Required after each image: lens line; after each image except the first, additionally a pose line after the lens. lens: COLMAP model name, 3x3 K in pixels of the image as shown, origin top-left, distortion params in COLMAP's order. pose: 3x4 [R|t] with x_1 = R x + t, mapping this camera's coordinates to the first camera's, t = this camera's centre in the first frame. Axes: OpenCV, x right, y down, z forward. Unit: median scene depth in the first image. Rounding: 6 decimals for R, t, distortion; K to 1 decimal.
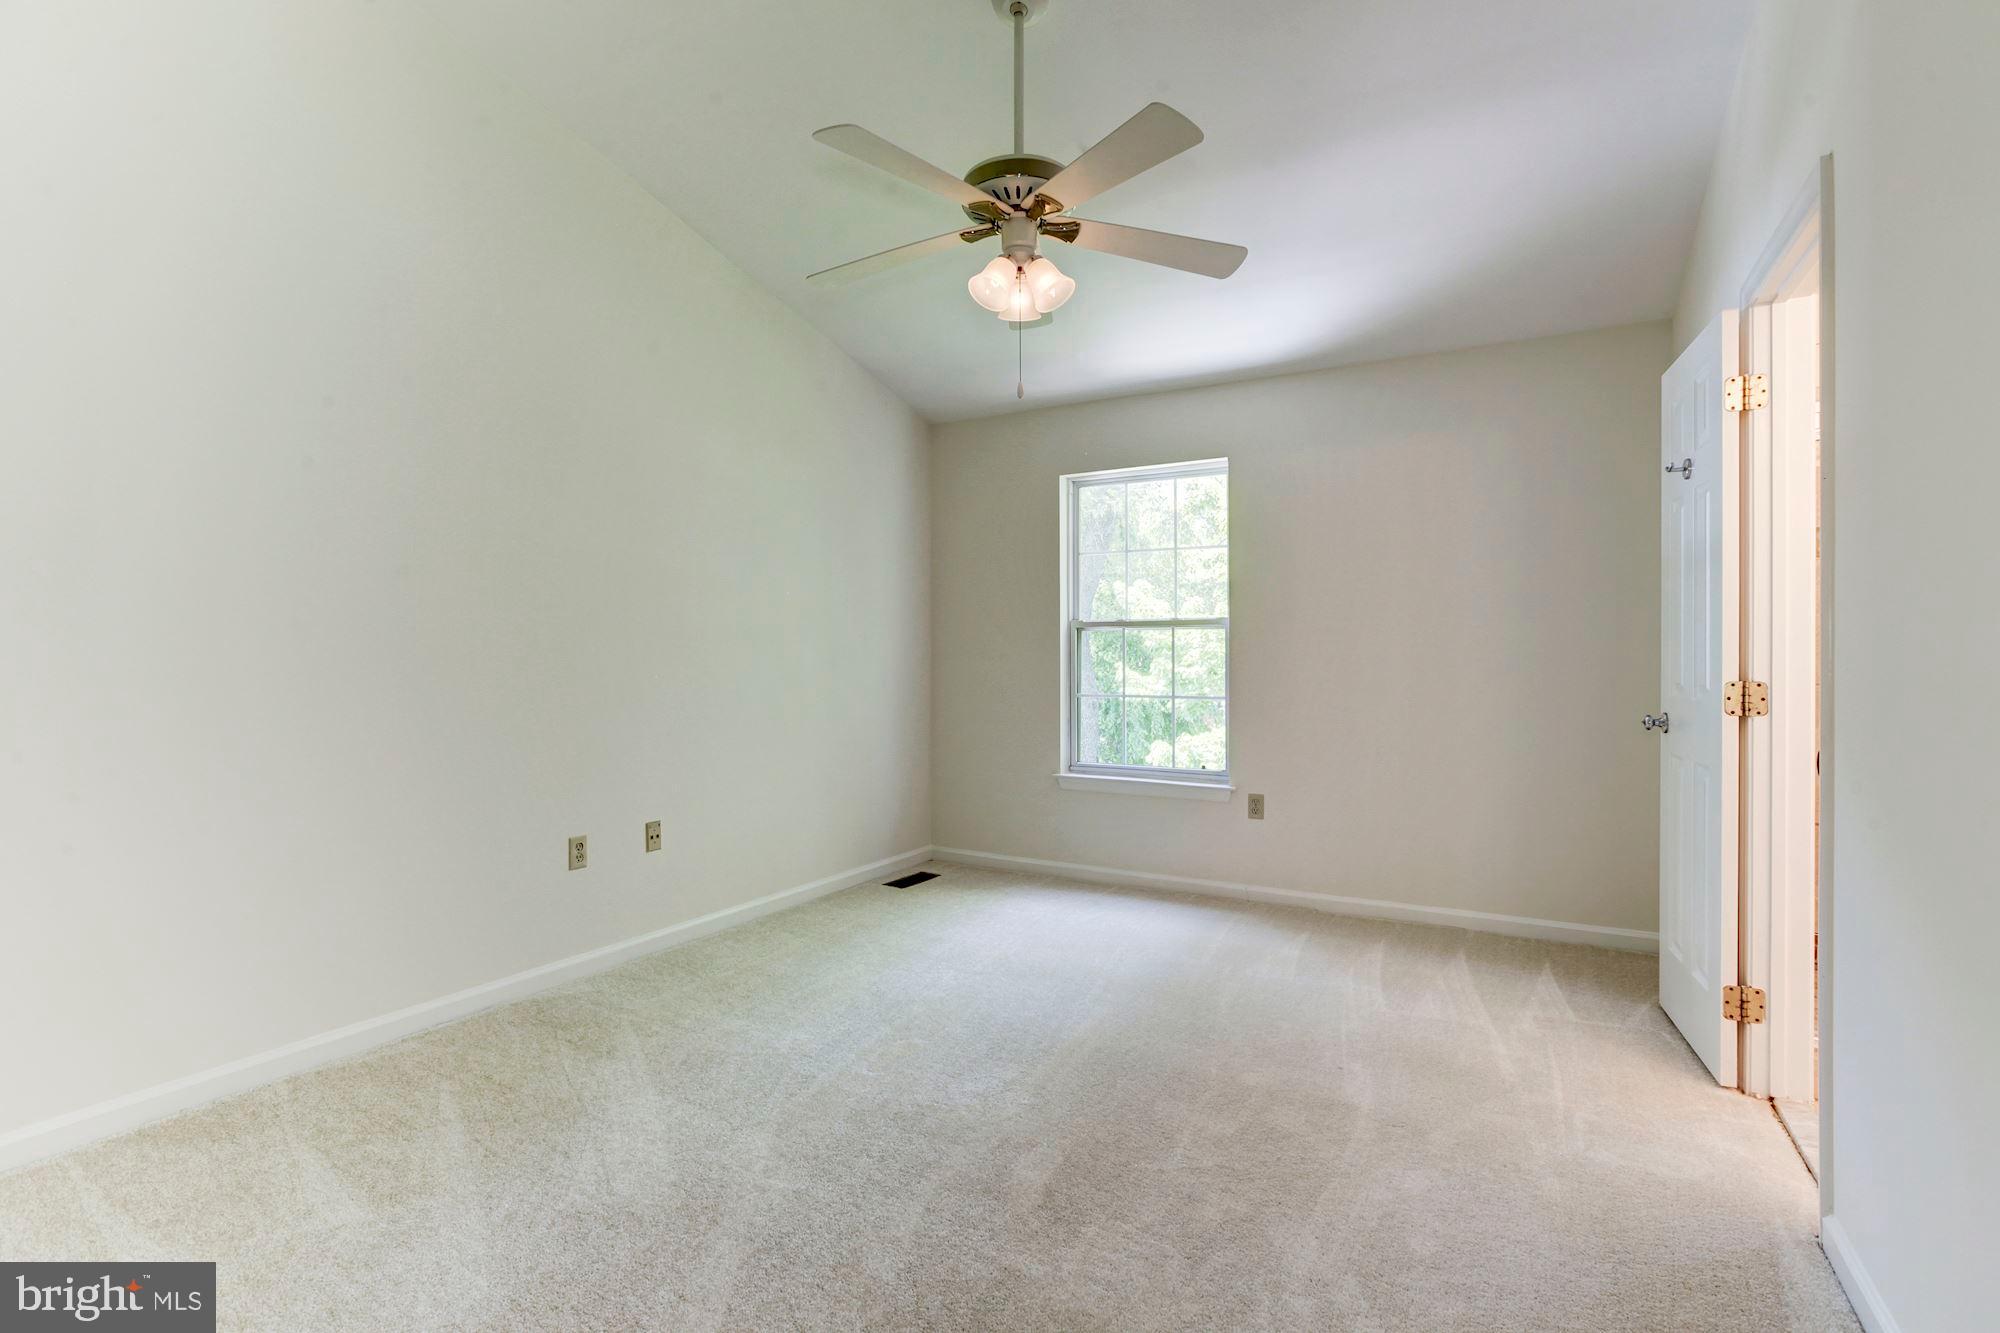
lens RADIAL K [[912.3, 0, 1015.6], [0, 912.3, 655.3], [0, 0, 1]] dist [-0.034597, 0.015321]
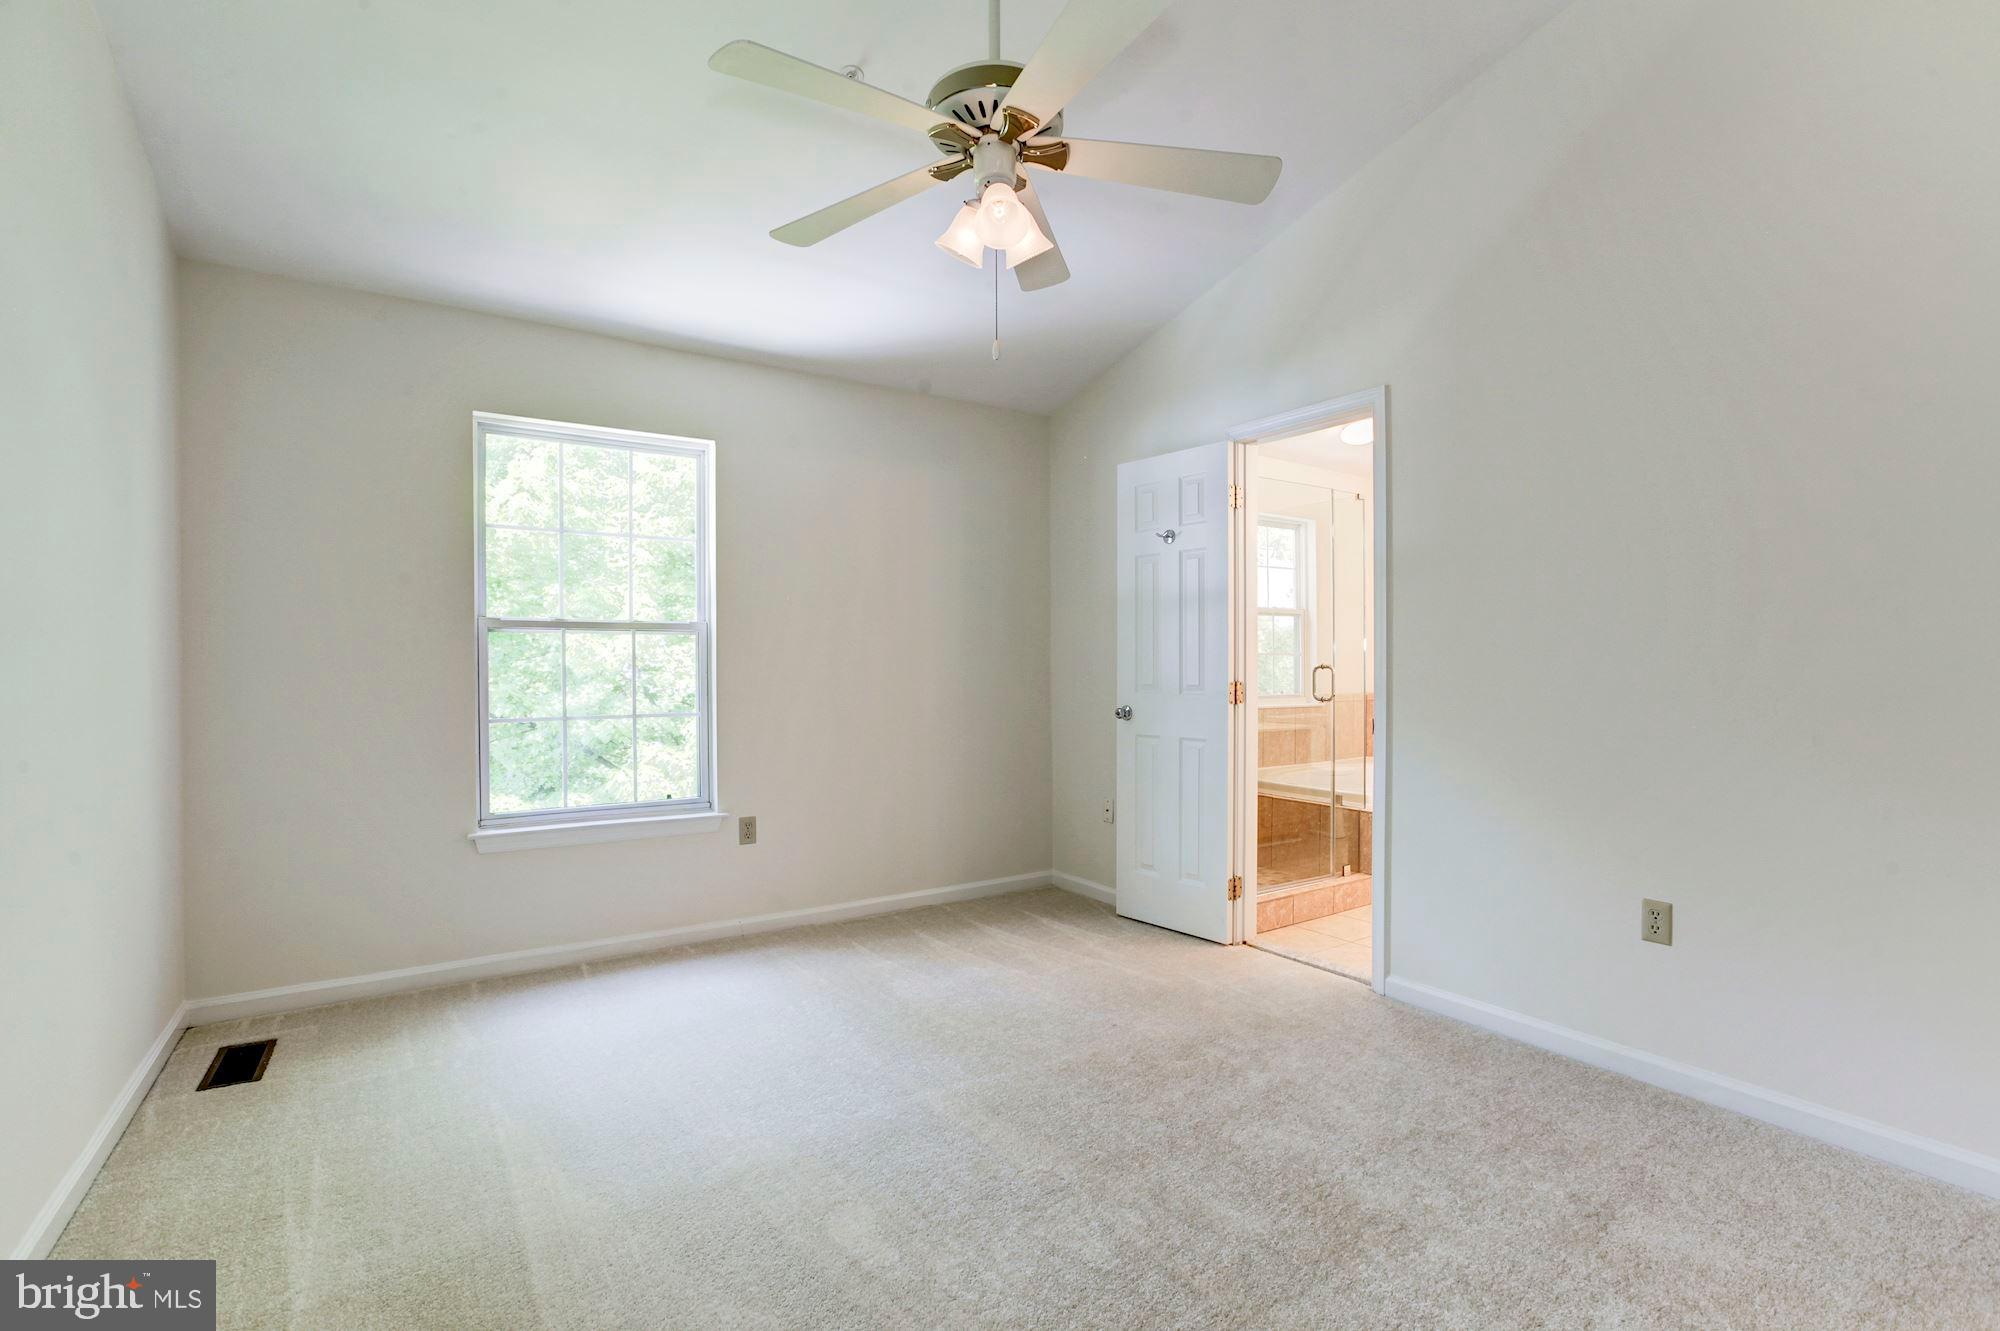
lens RADIAL K [[912.3, 0, 1010.1], [0, 912.3, 660.0], [0, 0, 1]] dist [-0.034597, 0.015321]
pose [[0.454635, 0.003467, 0.890671, -0.436319], [0.000182, 0.999992, -0.003985, -0.001320], [-0.890678, 0.001974, 0.454631, 0.355055]]
